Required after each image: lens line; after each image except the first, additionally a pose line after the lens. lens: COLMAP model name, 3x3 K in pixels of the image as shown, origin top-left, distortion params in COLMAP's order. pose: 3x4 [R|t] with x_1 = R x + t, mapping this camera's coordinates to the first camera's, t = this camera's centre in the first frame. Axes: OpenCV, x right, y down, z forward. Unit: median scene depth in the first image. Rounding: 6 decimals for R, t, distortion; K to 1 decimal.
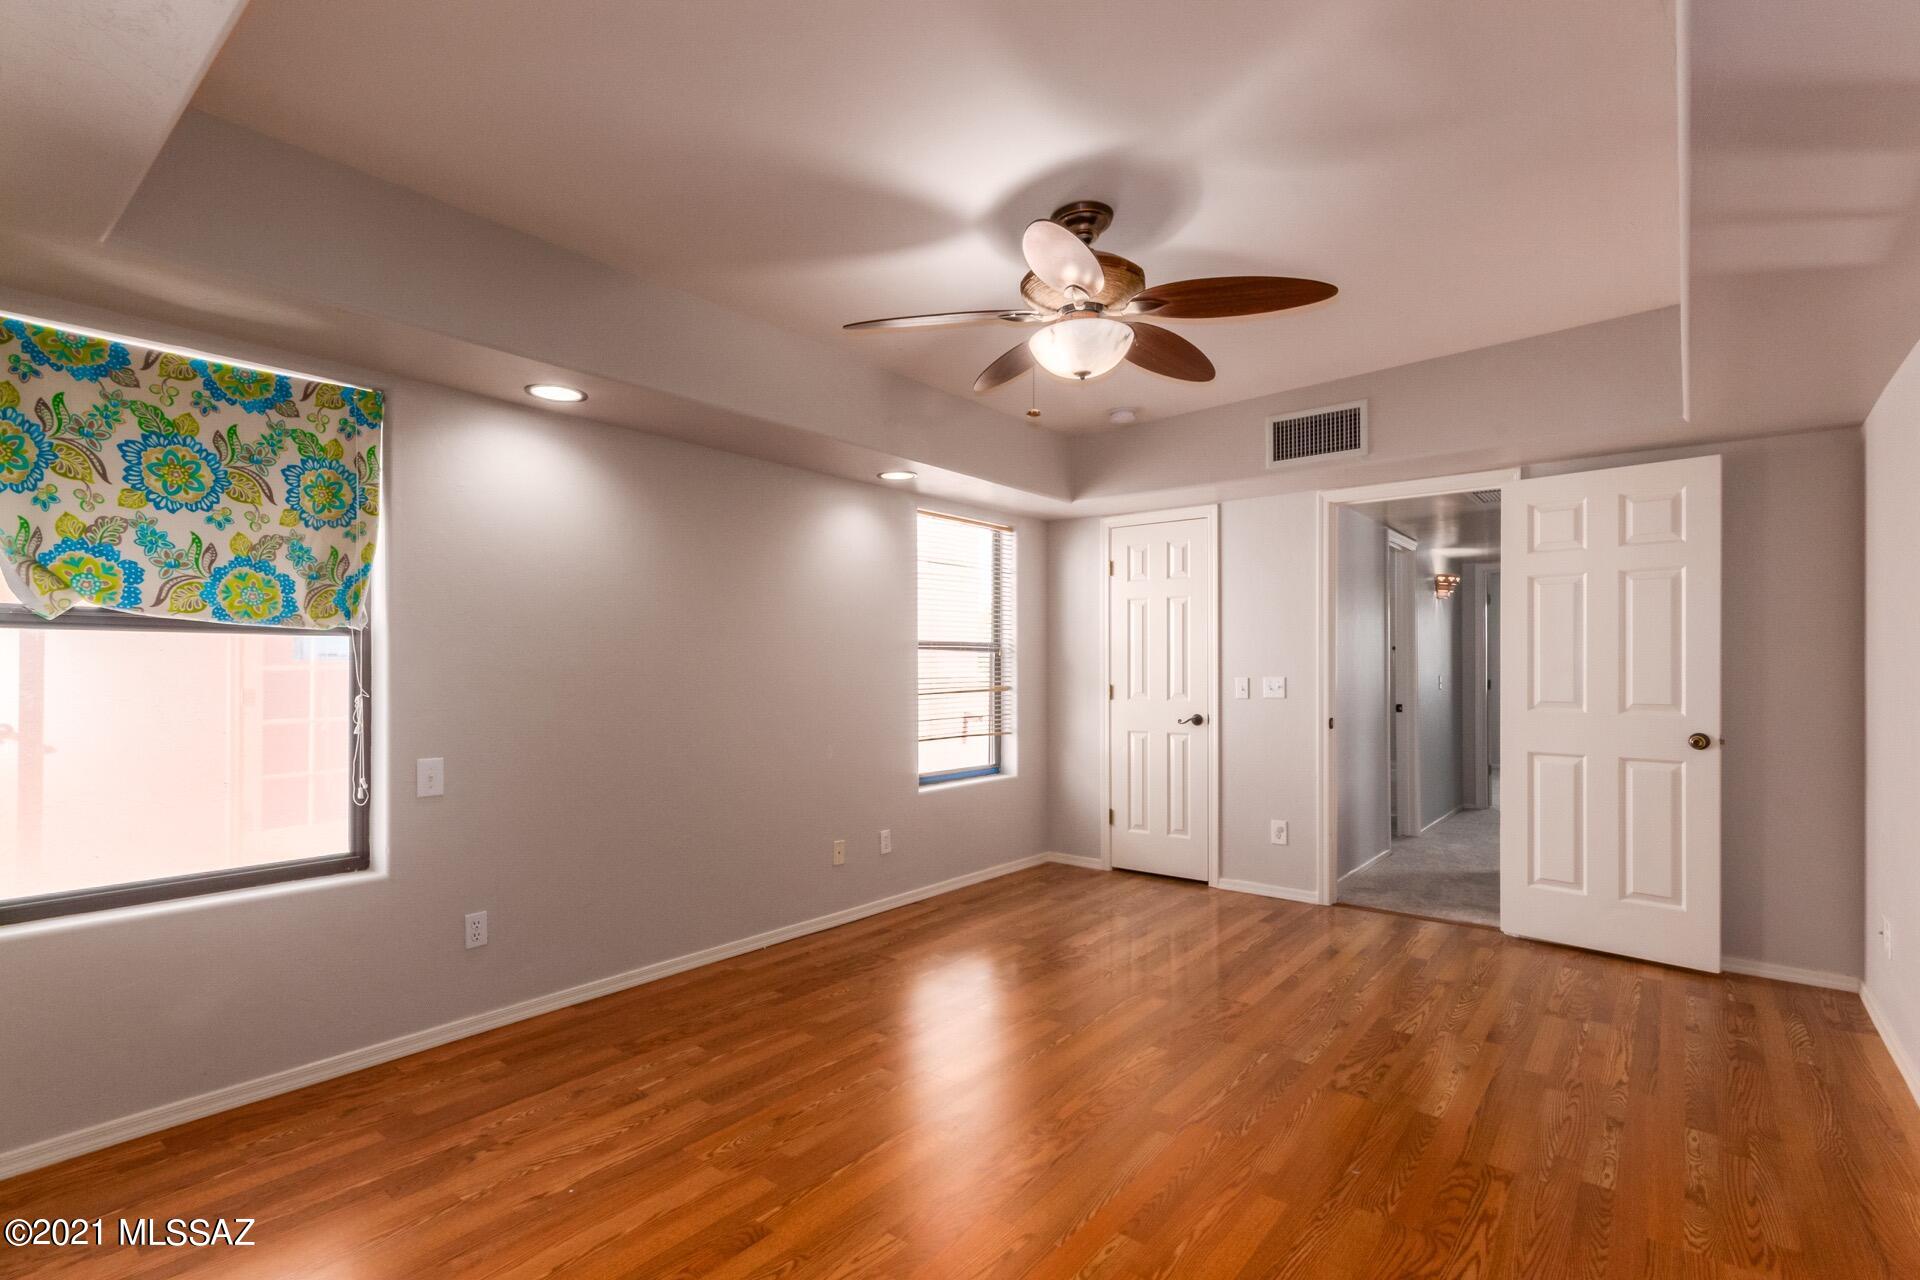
lens RADIAL K [[895.4, 0, 966.3], [0, 895.4, 659.5], [0, 0, 1]] dist [0.000479, 0.000598]
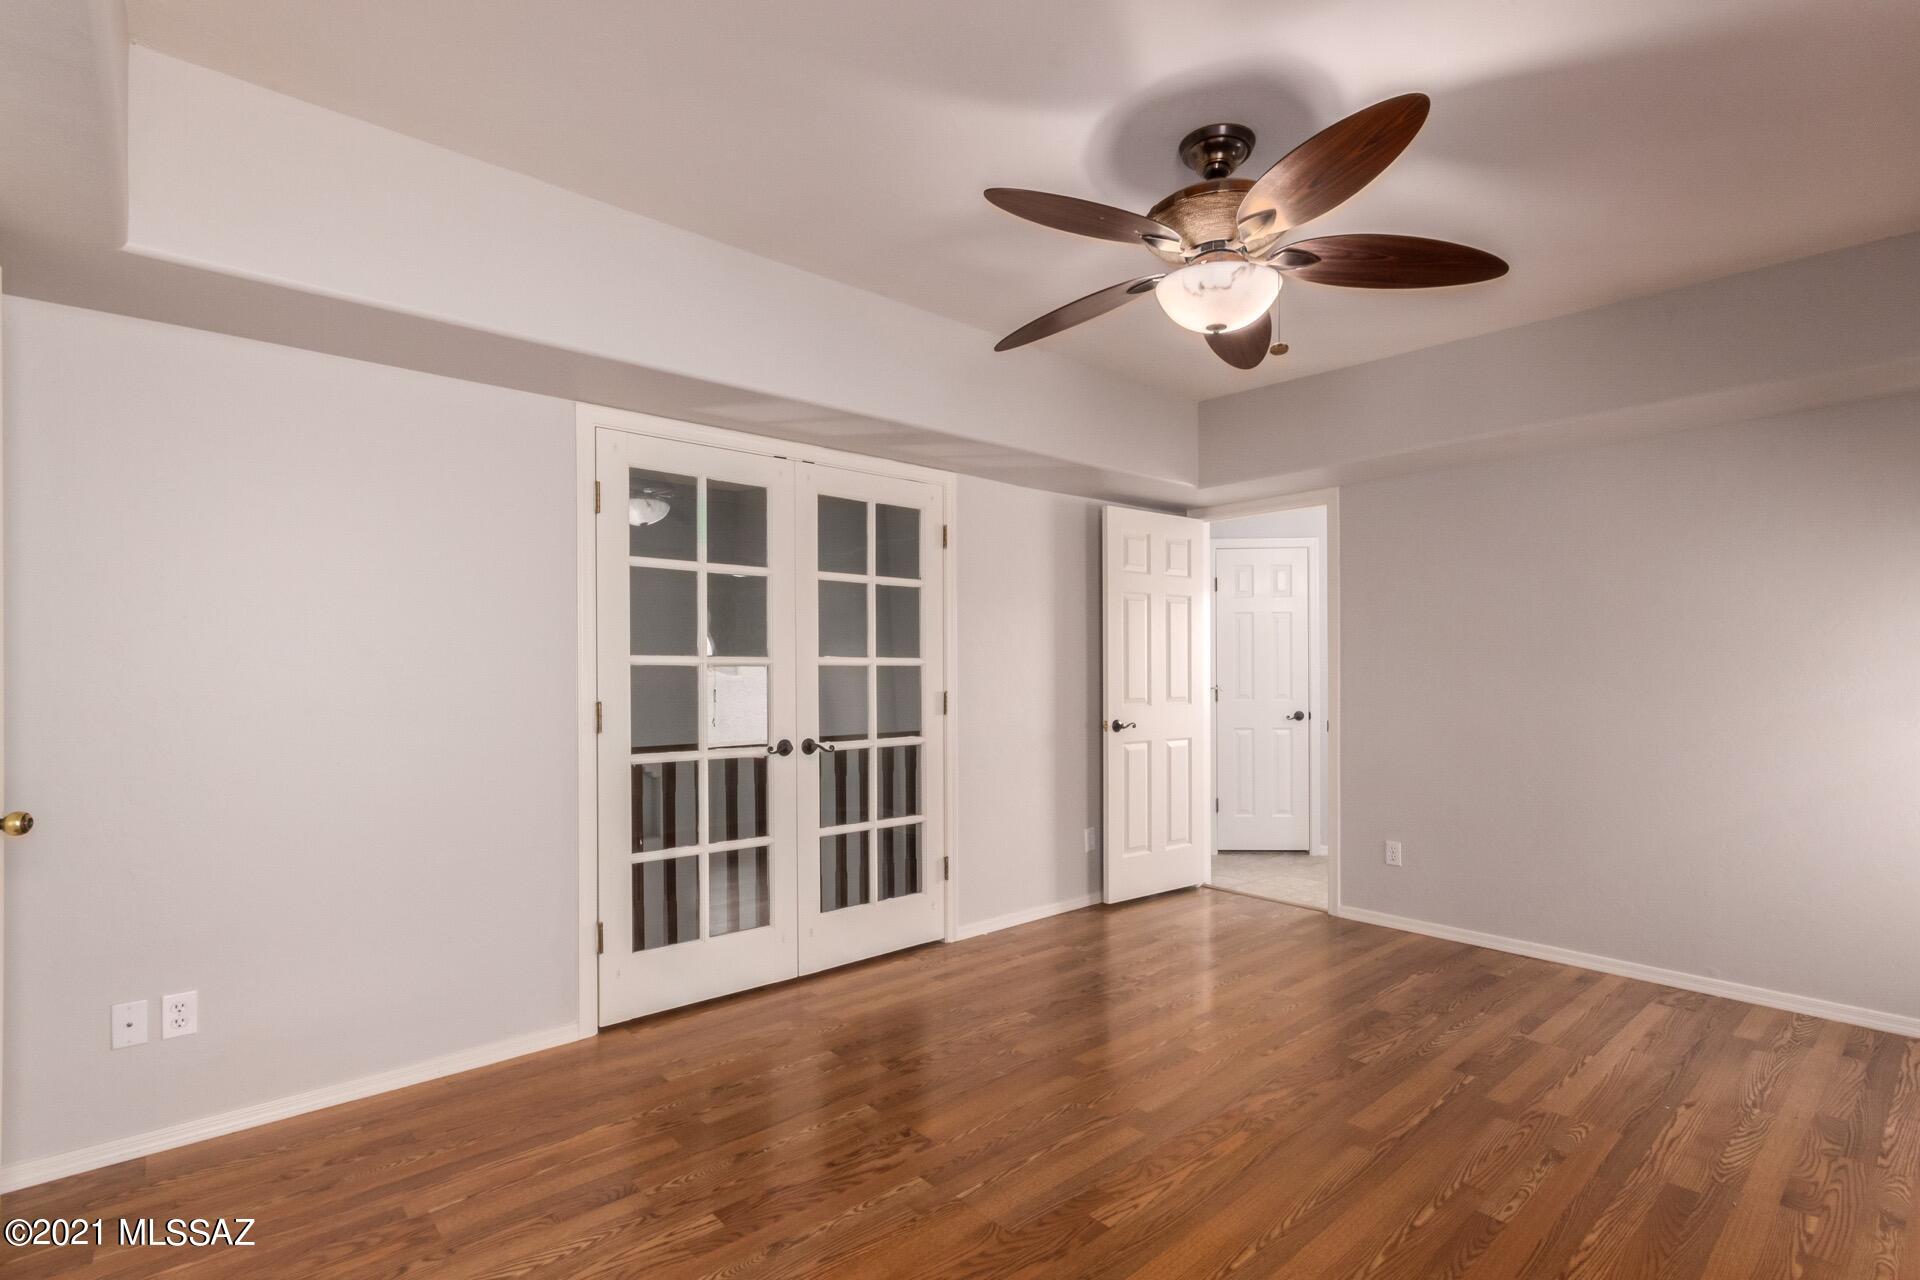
lens RADIAL K [[896.0, 0, 990.7], [0, 896.0, 677.9], [0, 0, 1]] dist [-0.002217, 0.000396]
pose [[-0.988066, 0.004435, 0.153967, 0.176847], [0.003881, 0.999985, -0.003896, 0.016824], [-0.153982, -0.003252, -0.988068, 1.570574]]
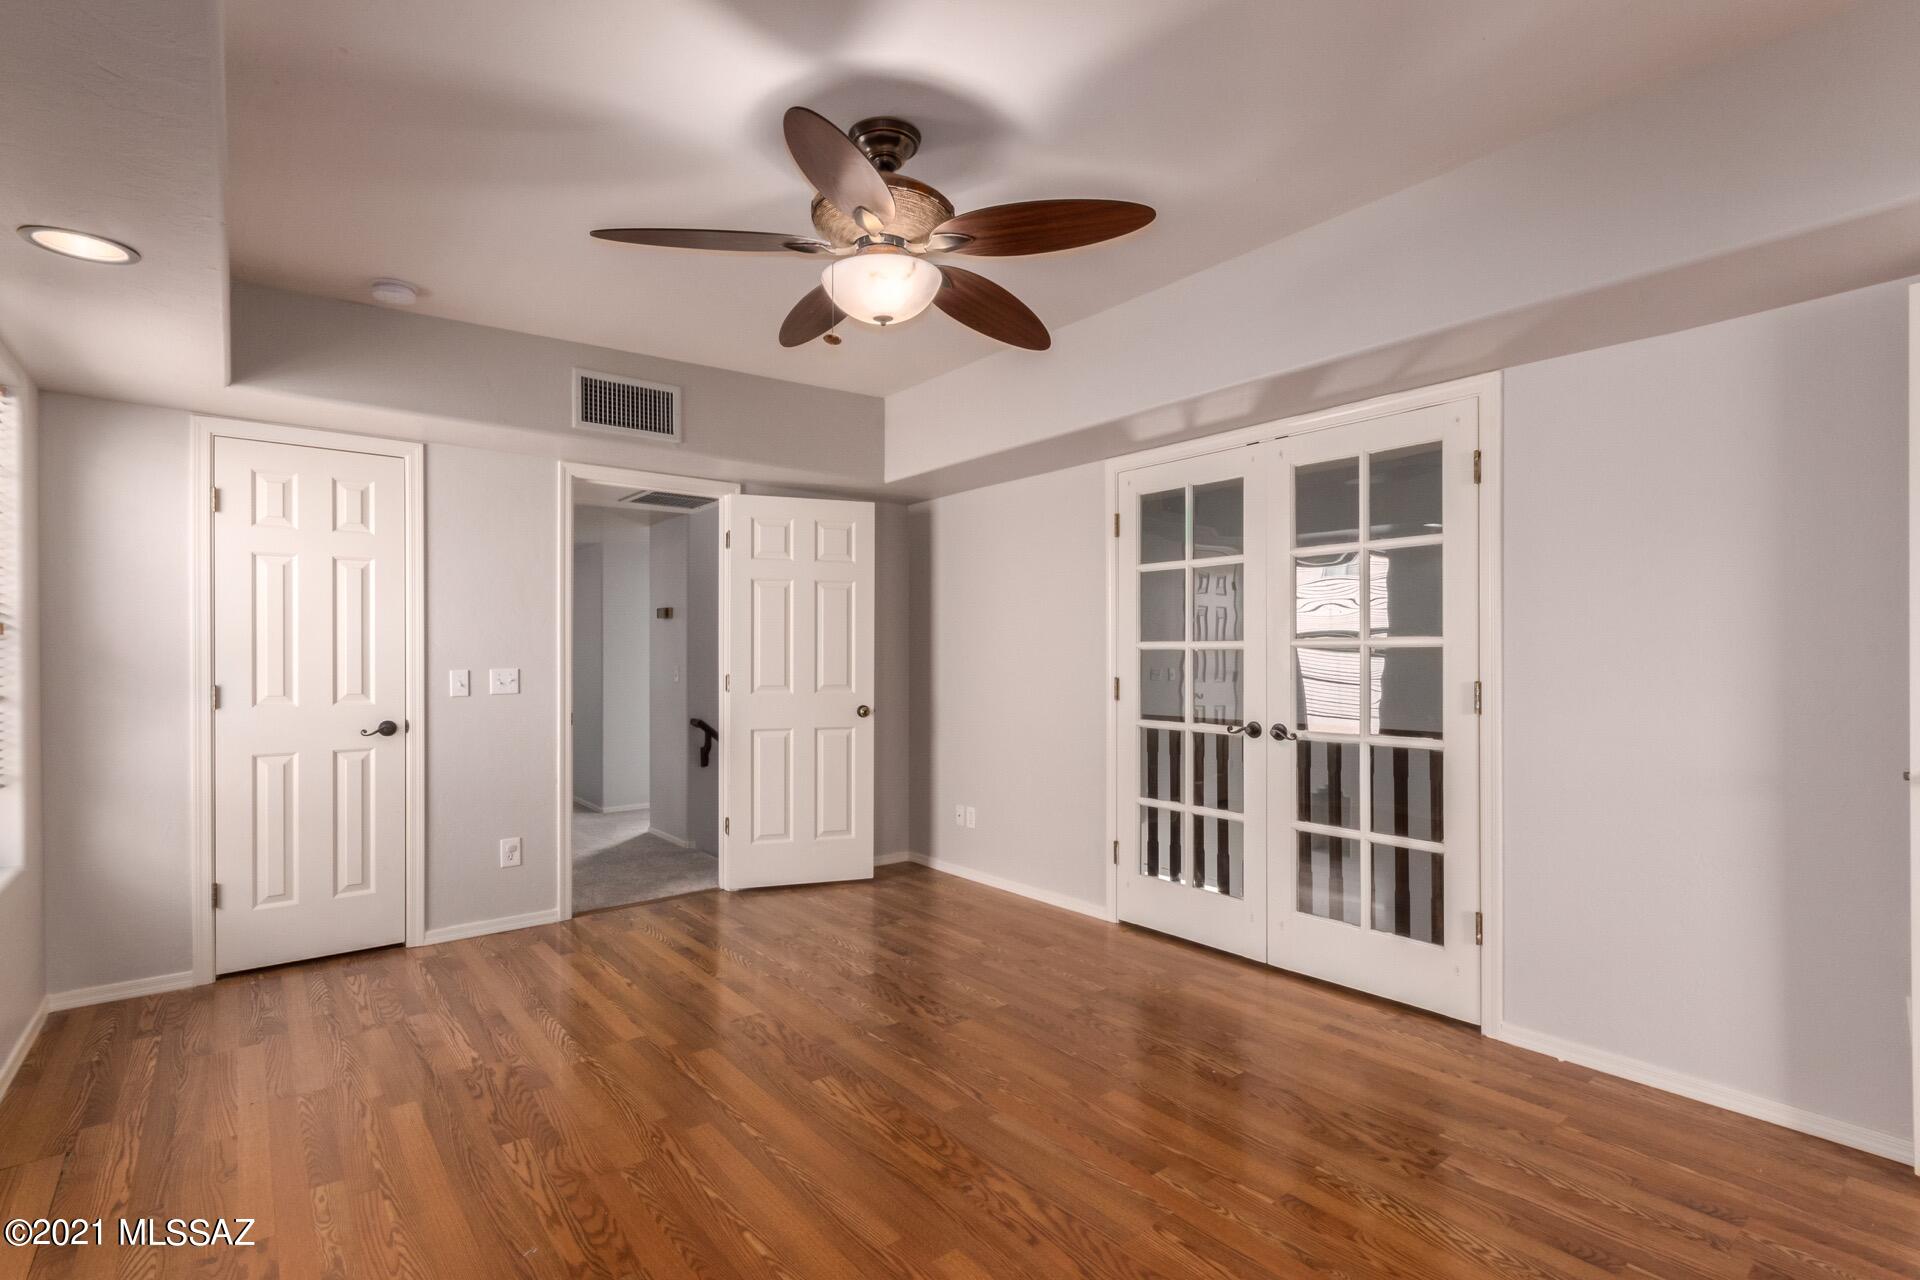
lens RADIAL K [[897.9, 0, 949.1], [0, 897.9, 652.5], [0, 0, 1]] dist [-0.001273, 0.000658]
pose [[0.216689, 0.004125, 0.976232, -0.592187], [-0.006315, 0.999976, -0.002824, 0.006426], [-0.976220, -0.005553, 0.216710, 0.630391]]
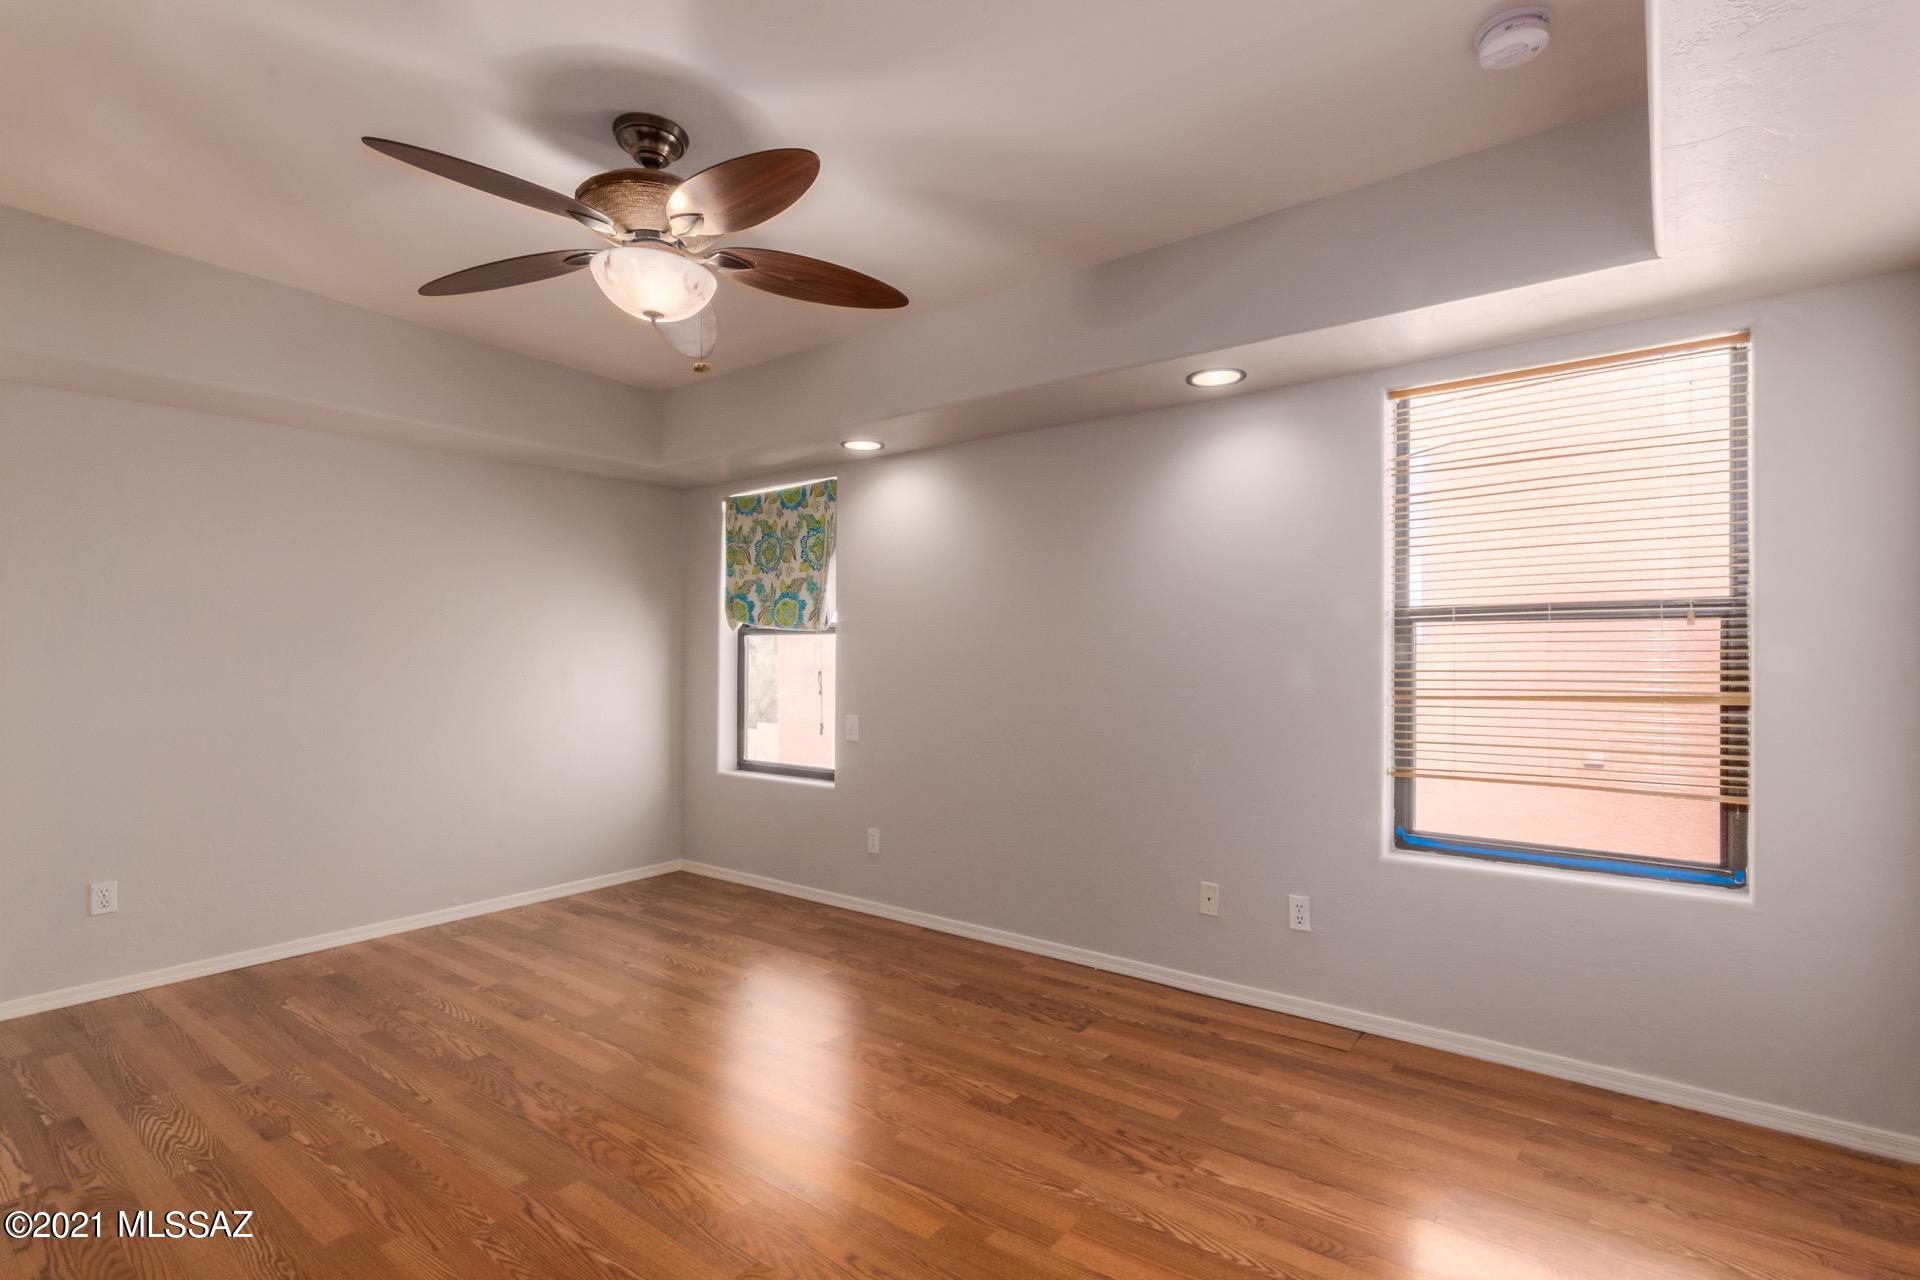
lens RADIAL K [[897.9, 0, 949.1], [0, 897.9, 652.5], [0, 0, 1]] dist [-0.001273, 0.000658]
pose [[0.024616, -0.004591, -0.999686, 0.840139], [0.008686, 0.999953, -0.004379, 0.014448], [0.999659, -0.008576, 0.024654, 1.060796]]
